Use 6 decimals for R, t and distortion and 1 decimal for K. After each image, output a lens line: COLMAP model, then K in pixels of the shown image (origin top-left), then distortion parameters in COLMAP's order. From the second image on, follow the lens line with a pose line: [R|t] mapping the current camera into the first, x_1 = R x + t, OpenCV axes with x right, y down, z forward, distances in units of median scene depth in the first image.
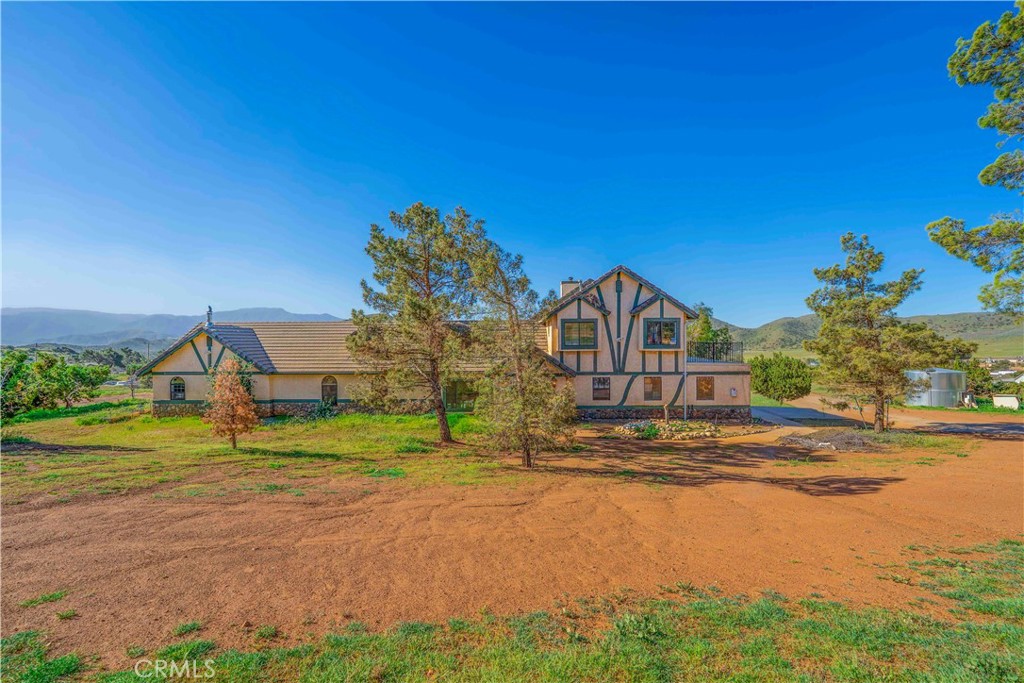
lens RADIAL K [[414.0, 0, 509.3], [0, 414.0, 337.4], [0, 0, 1]] dist [-0.001867, -0.007726]
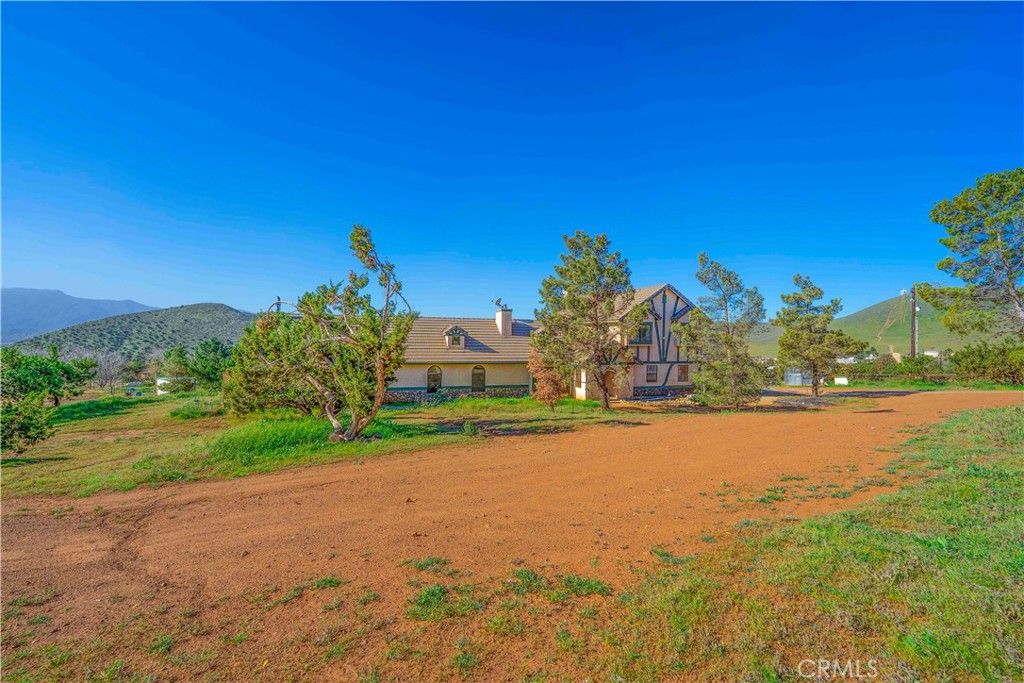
lens RADIAL K [[414.0, 0, 509.3], [0, 414.0, 337.4], [0, 0, 1]] dist [-0.001867, -0.007726]
pose [[0.946623, 0.015846, 0.321953, -0.662037], [-0.019741, 0.999766, 0.008837, 0.001703], [-0.321738, -0.014721, 0.946714, -0.135389]]
